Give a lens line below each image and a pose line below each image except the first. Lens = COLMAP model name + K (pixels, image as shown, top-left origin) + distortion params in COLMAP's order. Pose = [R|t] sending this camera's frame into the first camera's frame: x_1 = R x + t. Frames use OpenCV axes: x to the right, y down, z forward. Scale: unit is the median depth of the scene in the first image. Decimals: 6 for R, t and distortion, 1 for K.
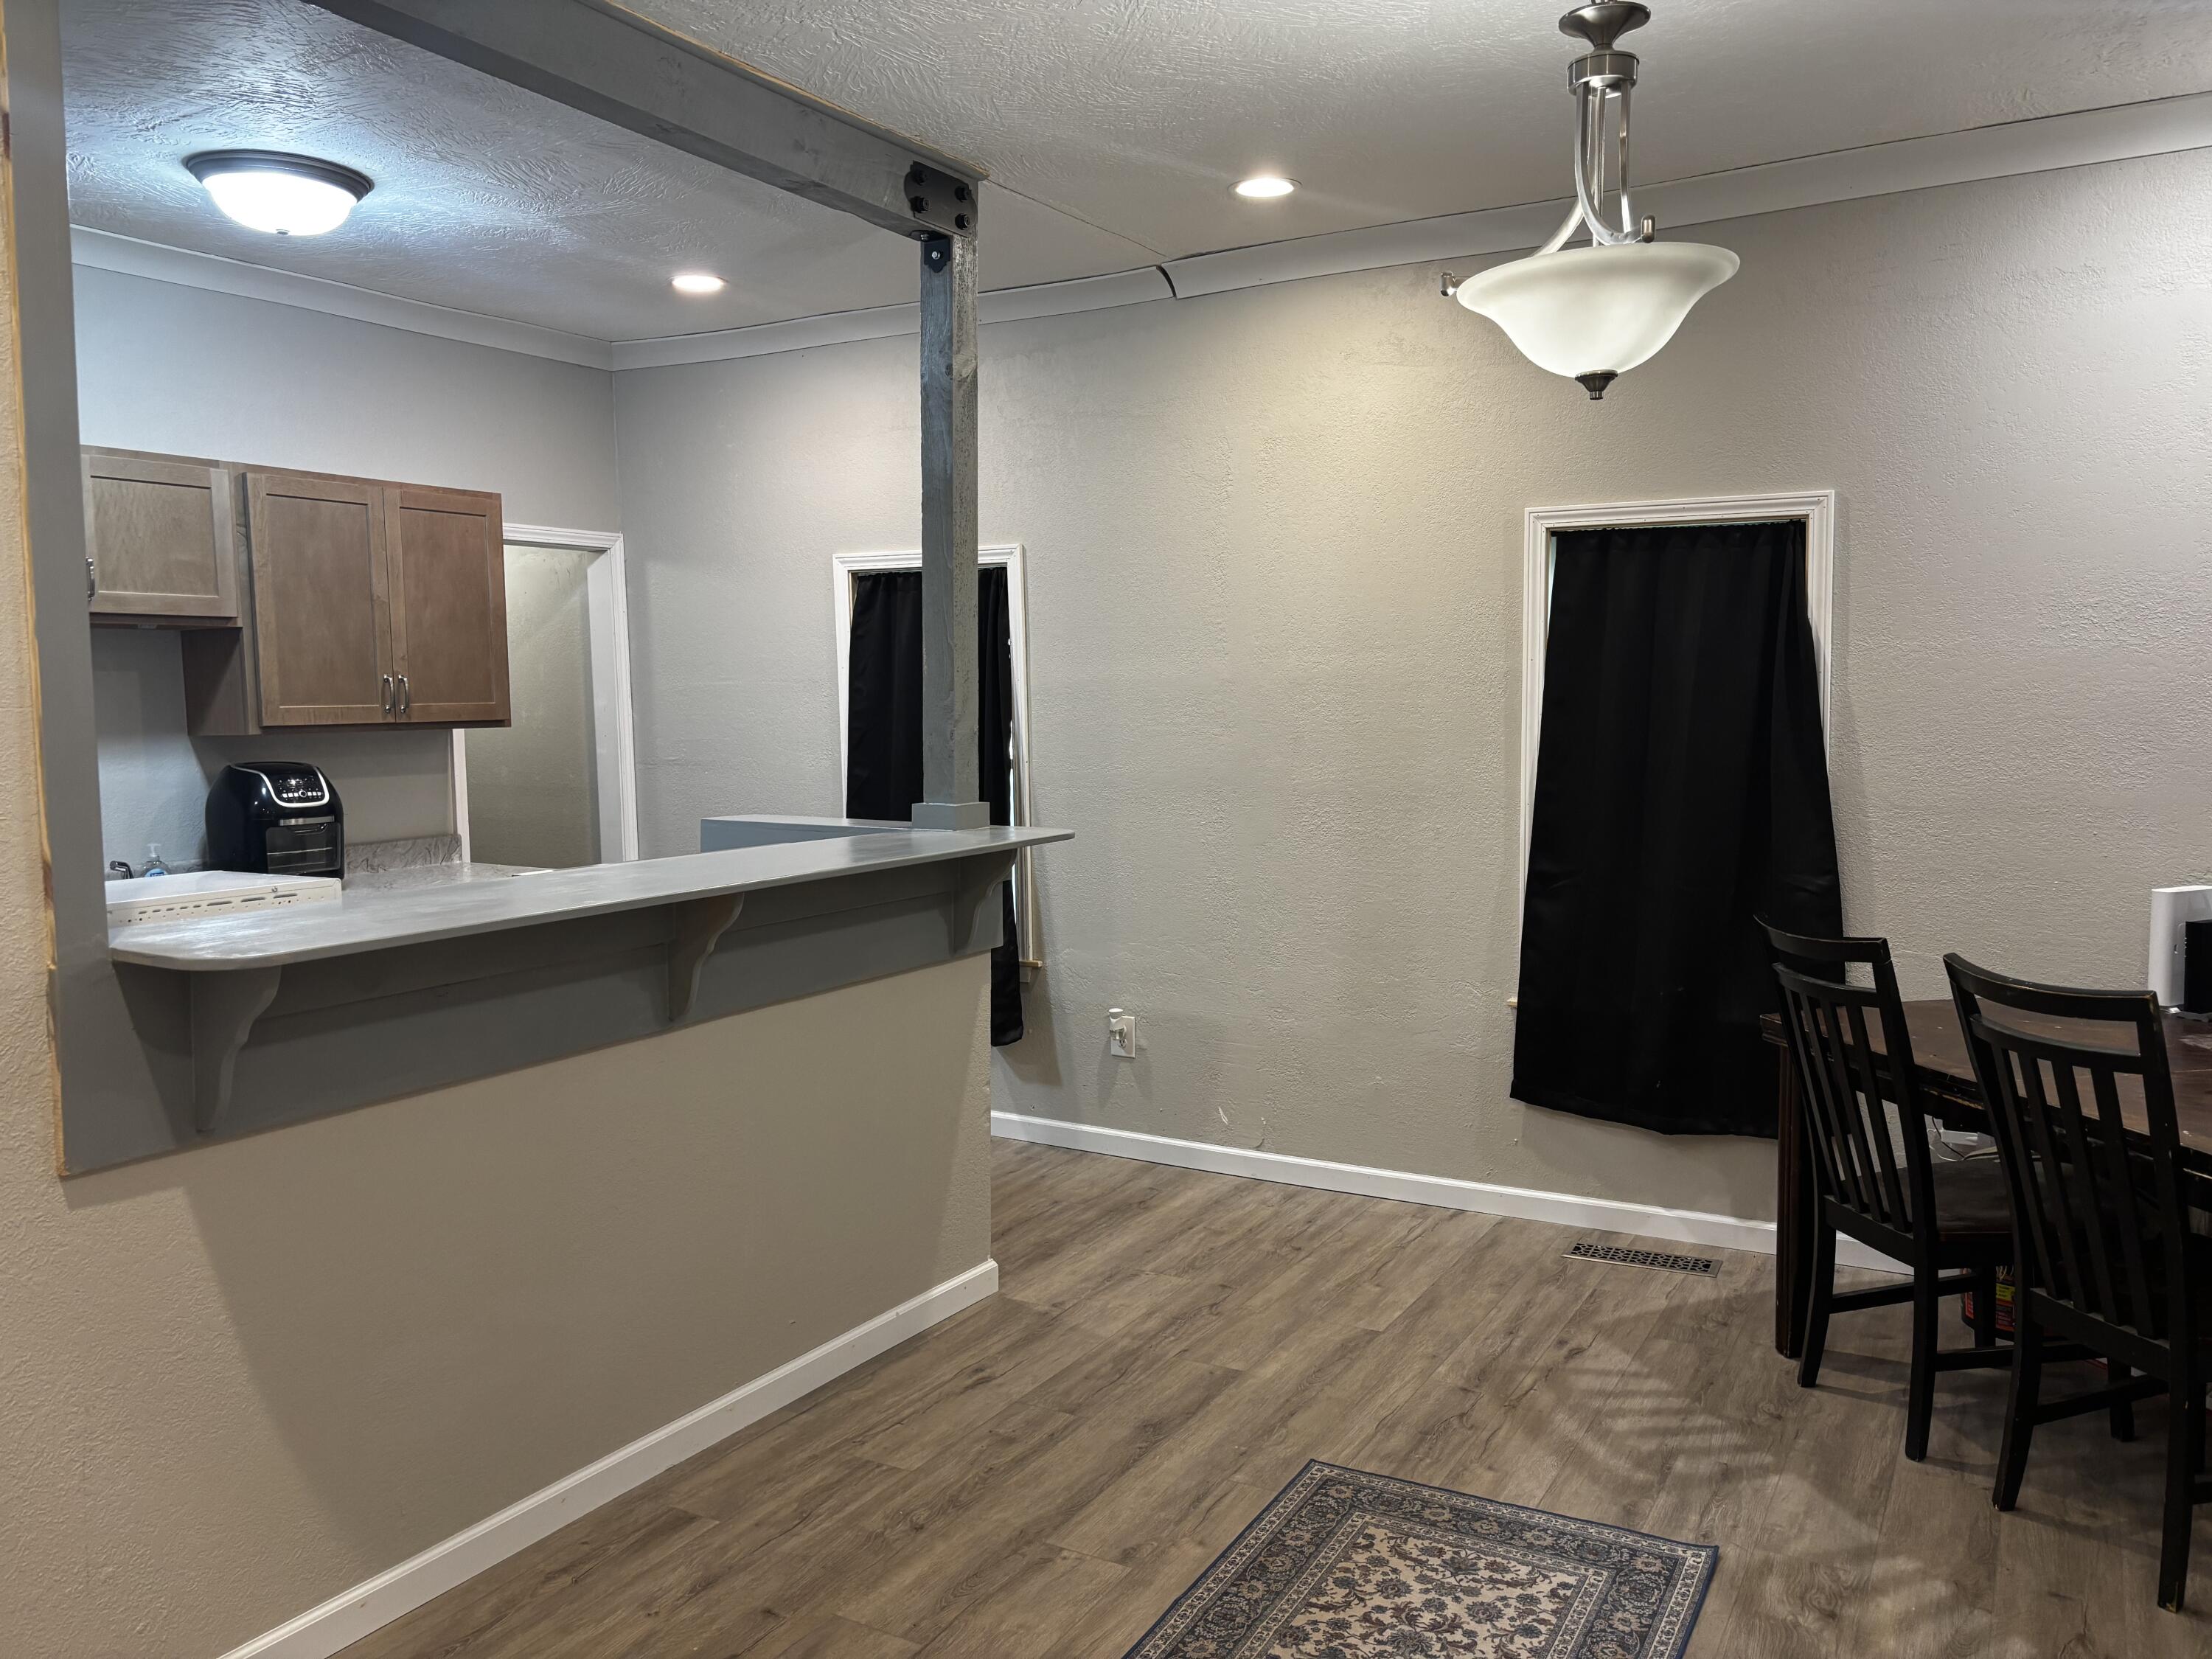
lens RADIAL K [[1666.0, 0, 1120.5], [0, 1666.0, 836.2], [0, 0, 1]] dist [0.068164, -0.092770]
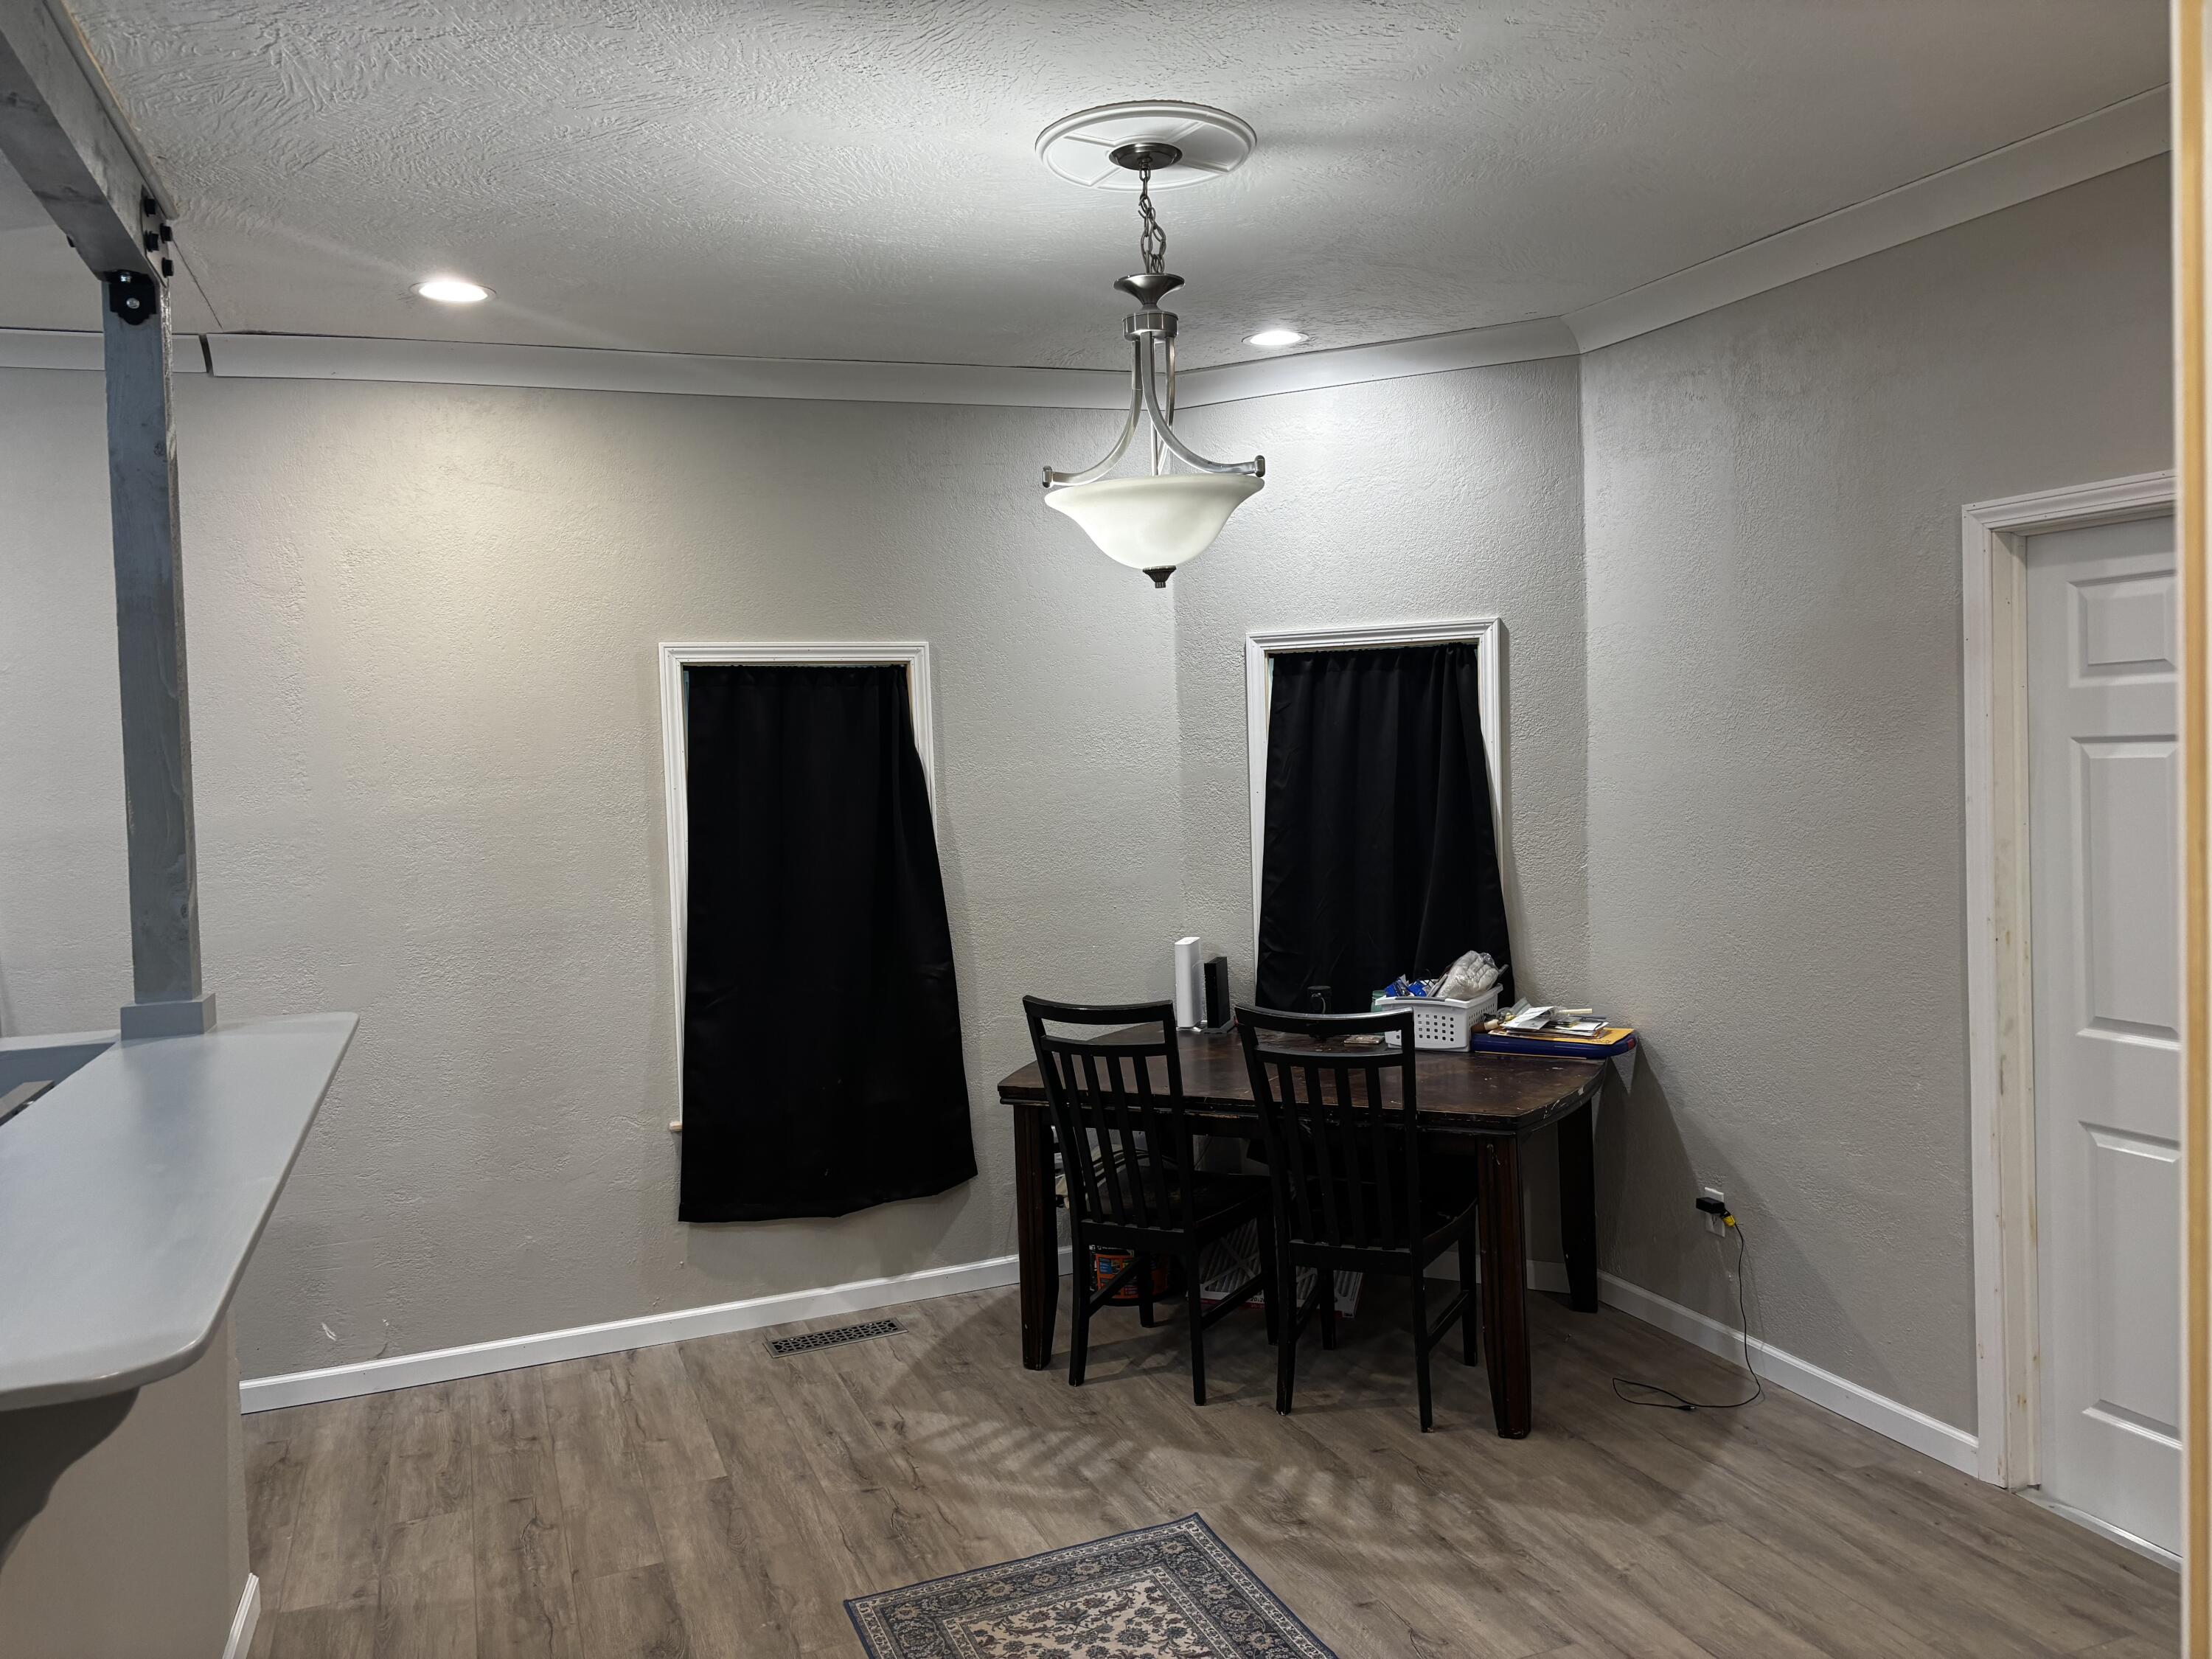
lens RADIAL K [[1670.5, 0, 1094.4], [0, 1670.5, 804.5], [0, 0, 1]] dist [0.018239, 0.002628]
pose [[0.636732, -0.040364, 0.770028, -0.440147], [0.101241, 0.994360, -0.031593, -0.042271], [-0.764410, 0.098075, 0.637227, 0.169078]]
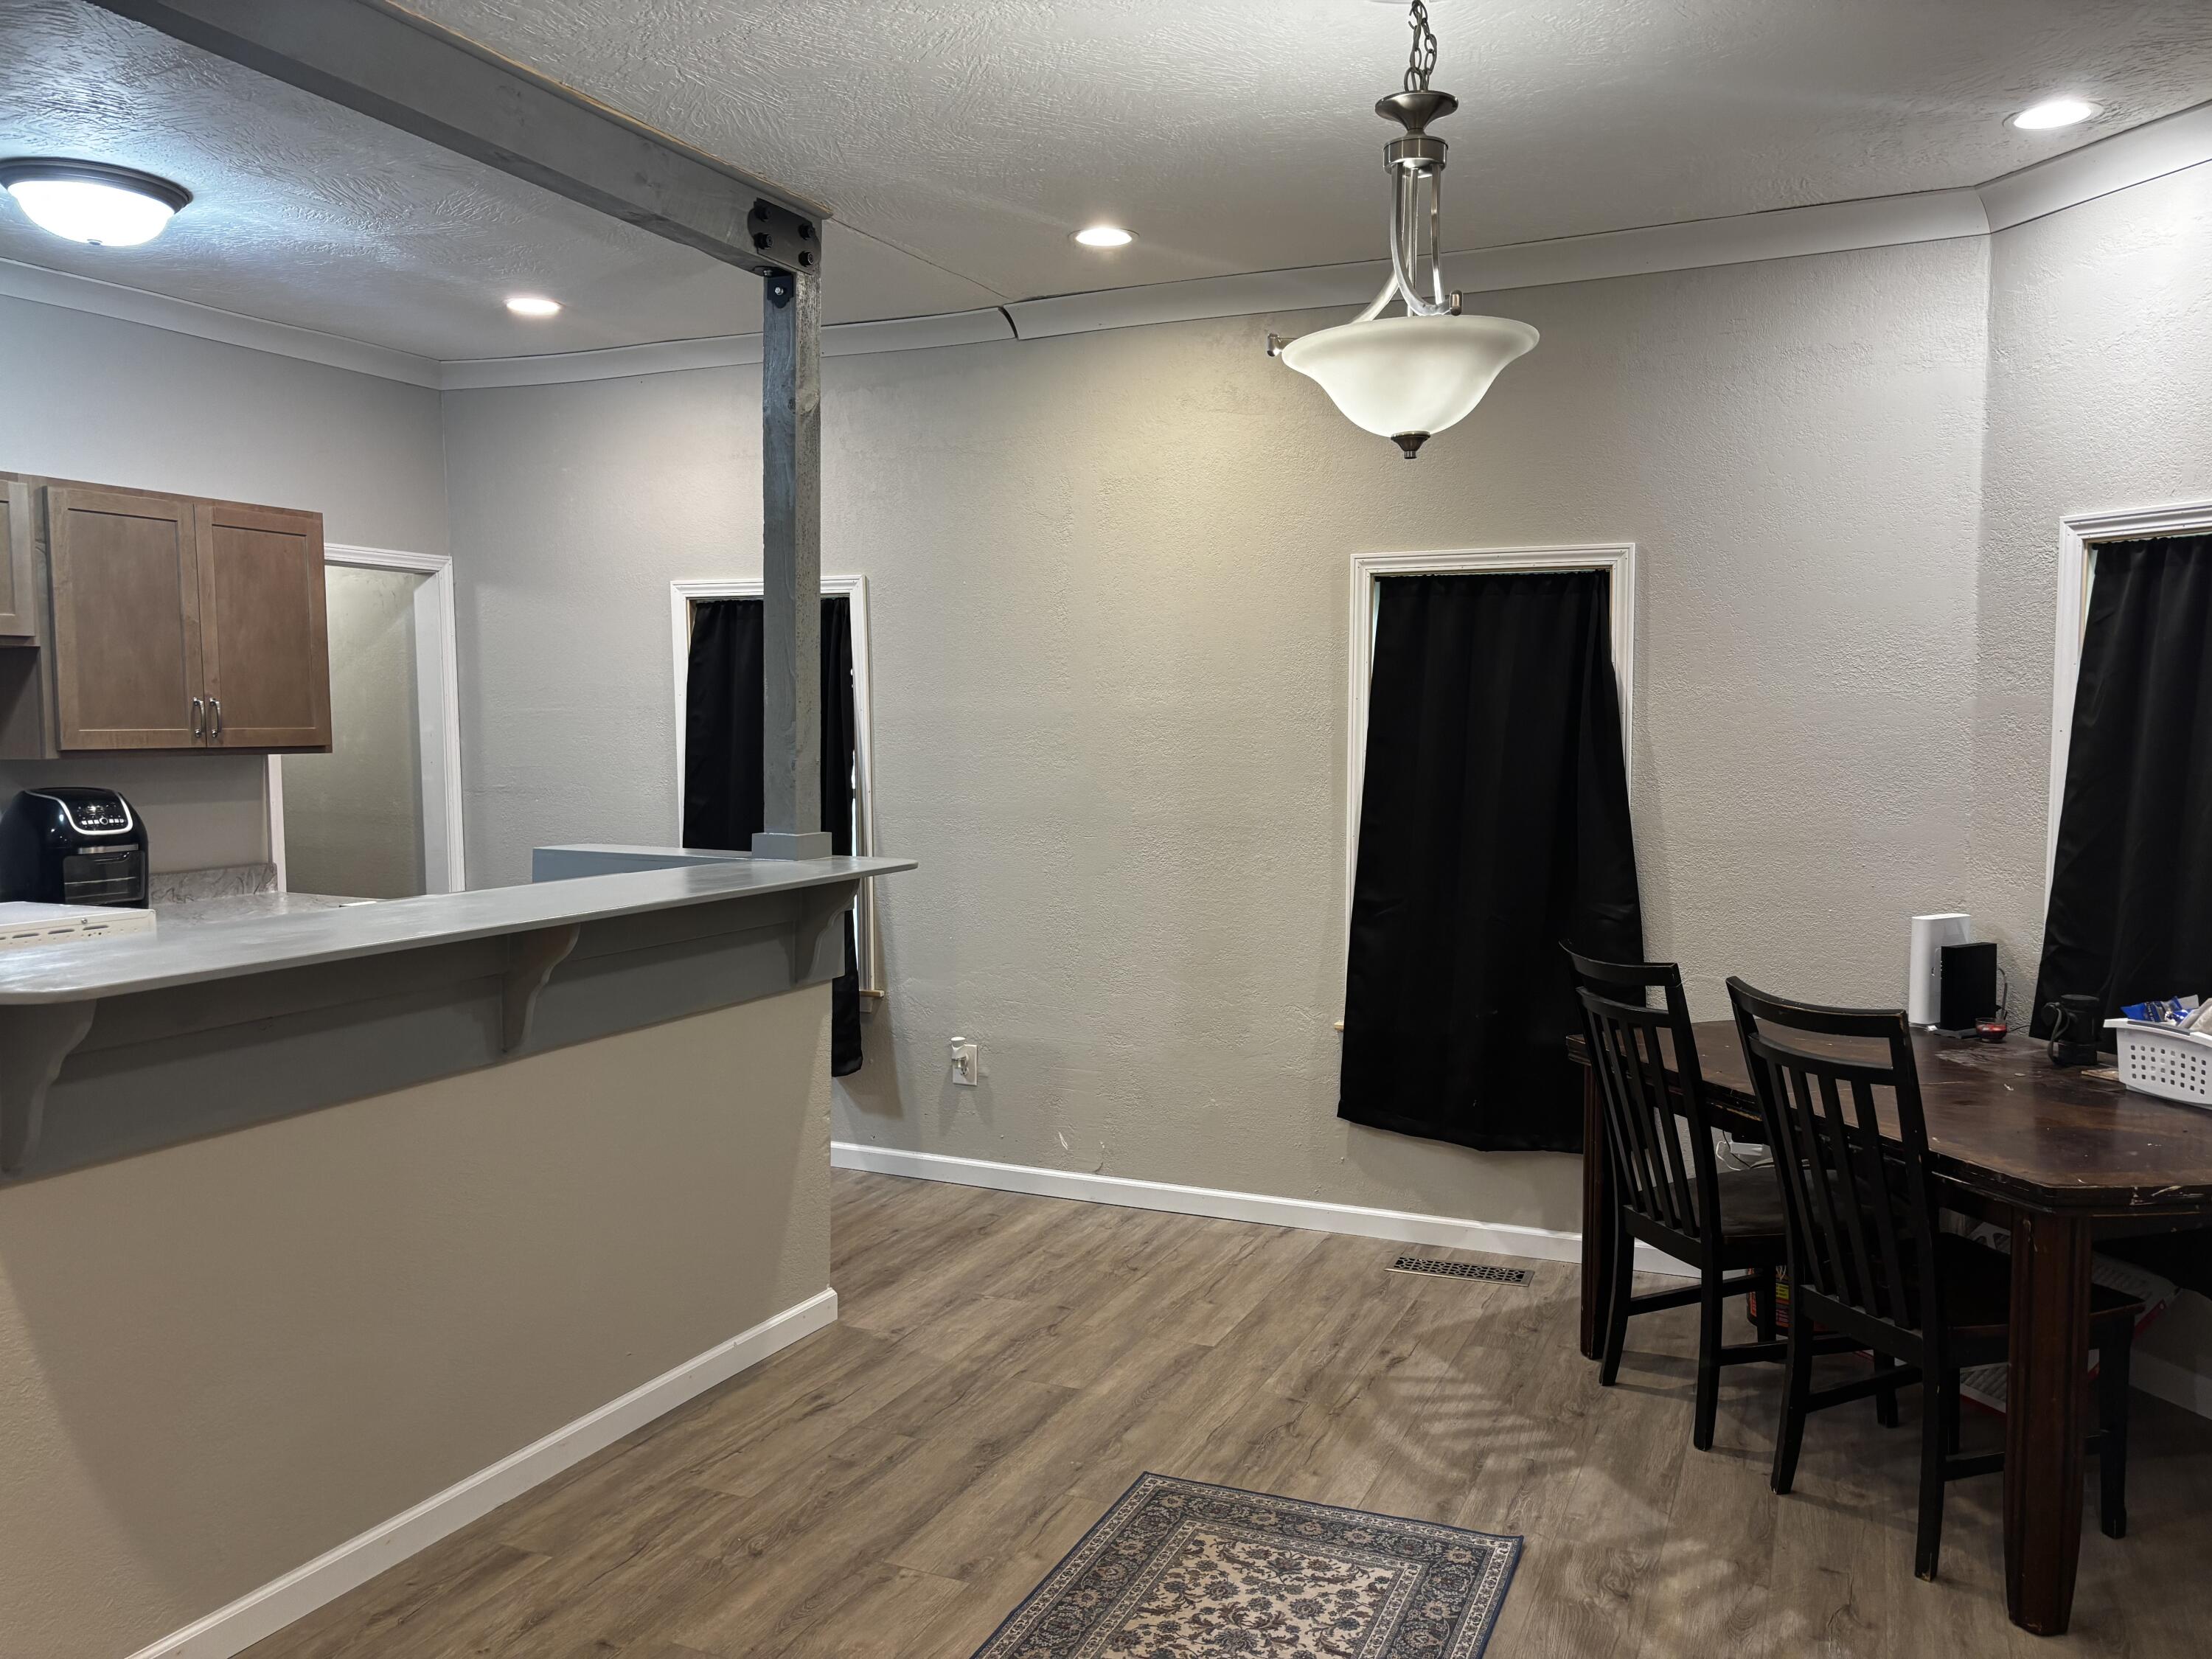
lens RADIAL K [[1666.0, 0, 1120.5], [0, 1666.0, 836.2], [0, 0, 1]] dist [0.068164, -0.092770]
pose [[0.995563, 0.002879, 0.094055, 0.000551], [-0.001222, 0.999843, -0.017668, -0.000686], [-0.094092, 0.017474, 0.995410, -0.027051]]
